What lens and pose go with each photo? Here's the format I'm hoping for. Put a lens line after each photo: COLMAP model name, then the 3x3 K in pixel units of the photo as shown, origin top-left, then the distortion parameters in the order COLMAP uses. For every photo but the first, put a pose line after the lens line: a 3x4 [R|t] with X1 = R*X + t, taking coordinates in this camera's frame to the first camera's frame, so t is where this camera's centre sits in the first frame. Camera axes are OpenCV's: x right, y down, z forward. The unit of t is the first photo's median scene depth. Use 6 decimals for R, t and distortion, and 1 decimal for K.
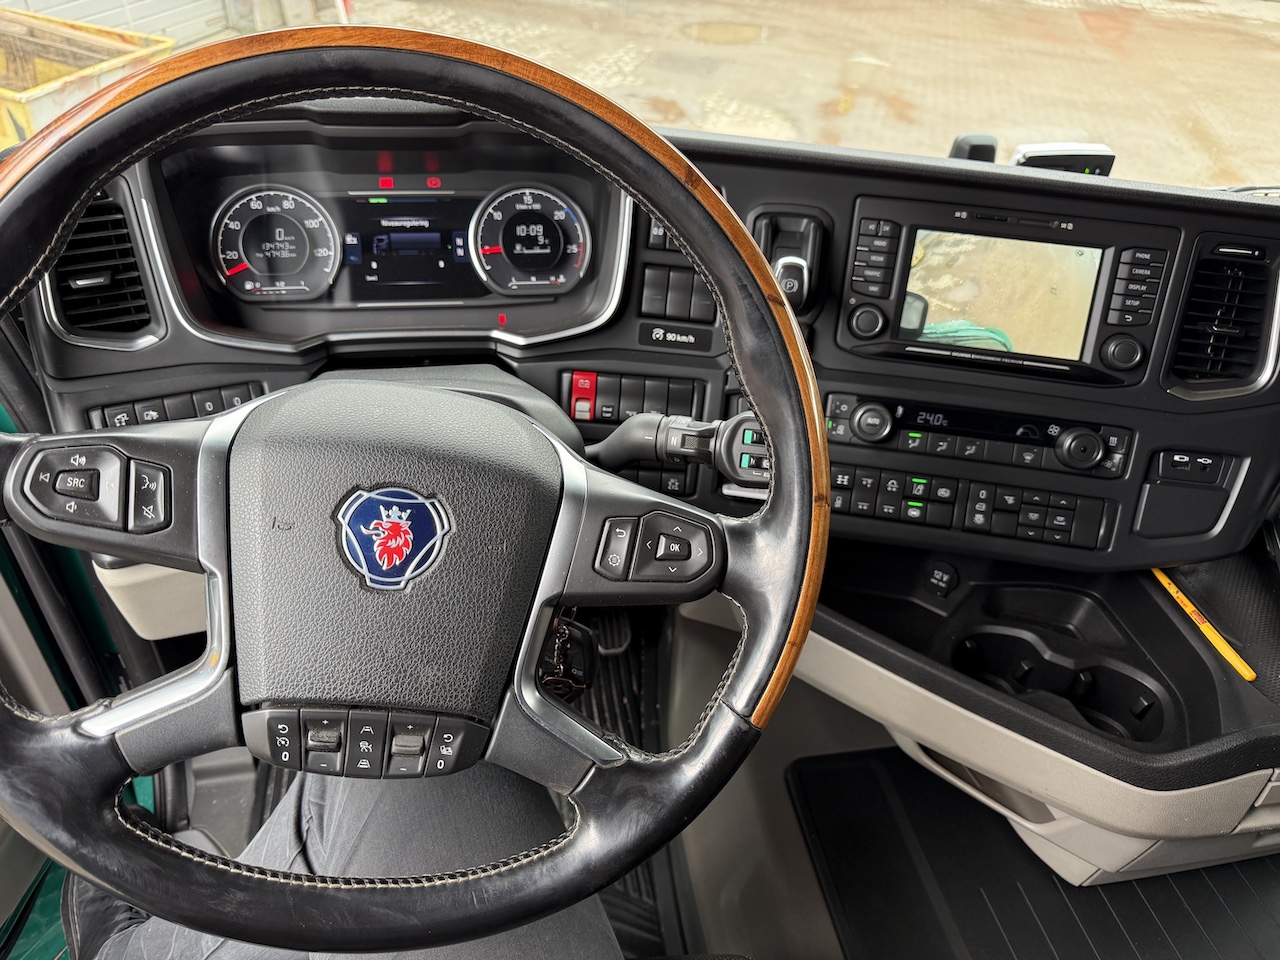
lens RADIAL K [[921.0, 0, 641.7], [0, 921.0, 485.2], [0, 0, 1]] dist [0.105438, -0.168445]
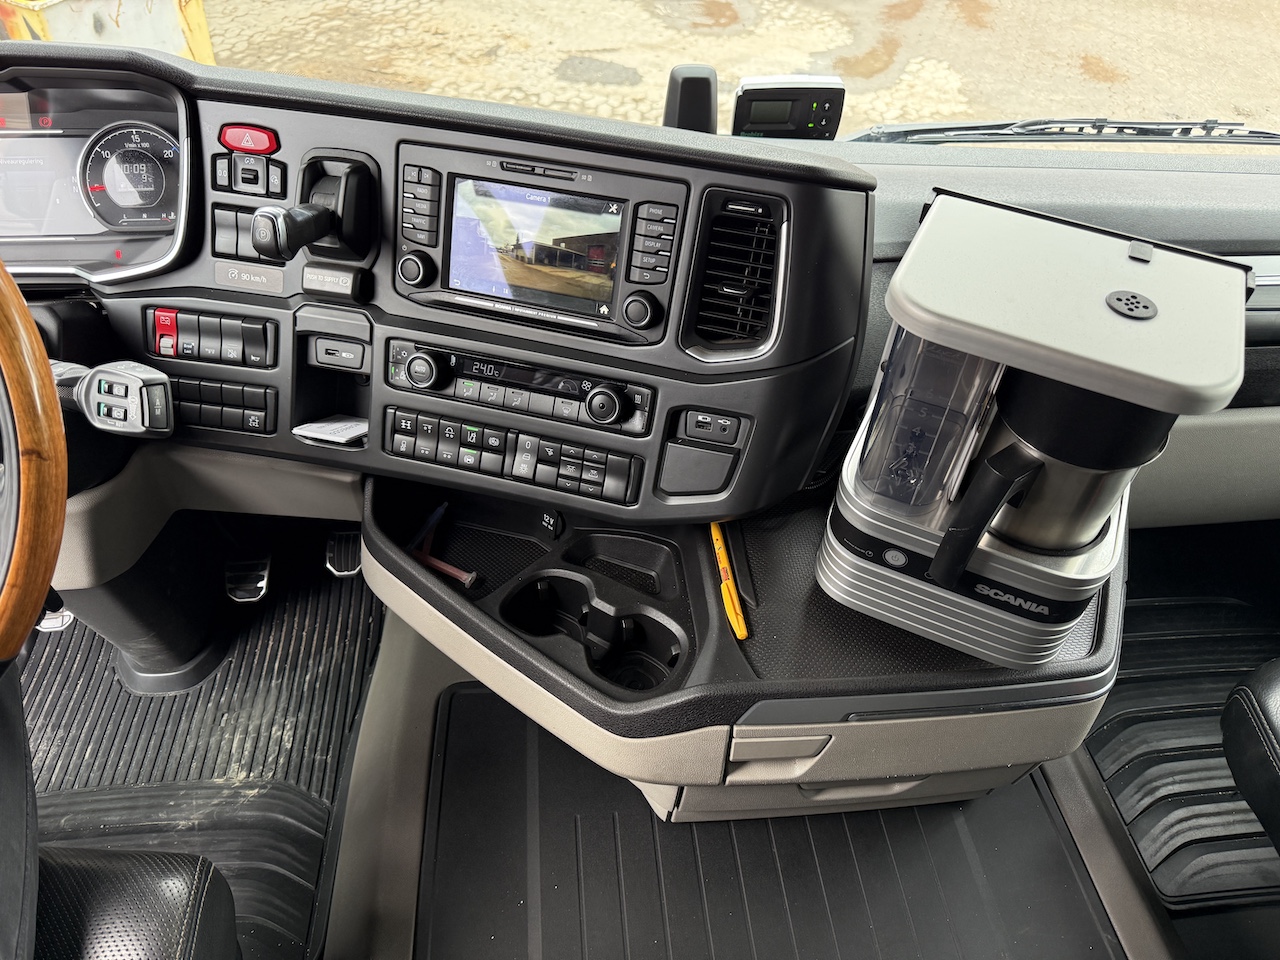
lens RADIAL K [[926.5, 0, 708.1], [0, 926.5, 487.2], [0, 0, 1]] dist [0.049456, -0.060519]
pose [[0.994027, 0.047675, -0.098175, 0.653829], [-0.038065, 0.994504, 0.097533, -0.049667], [0.102285, -0.093214, 0.990378, 0.003183]]
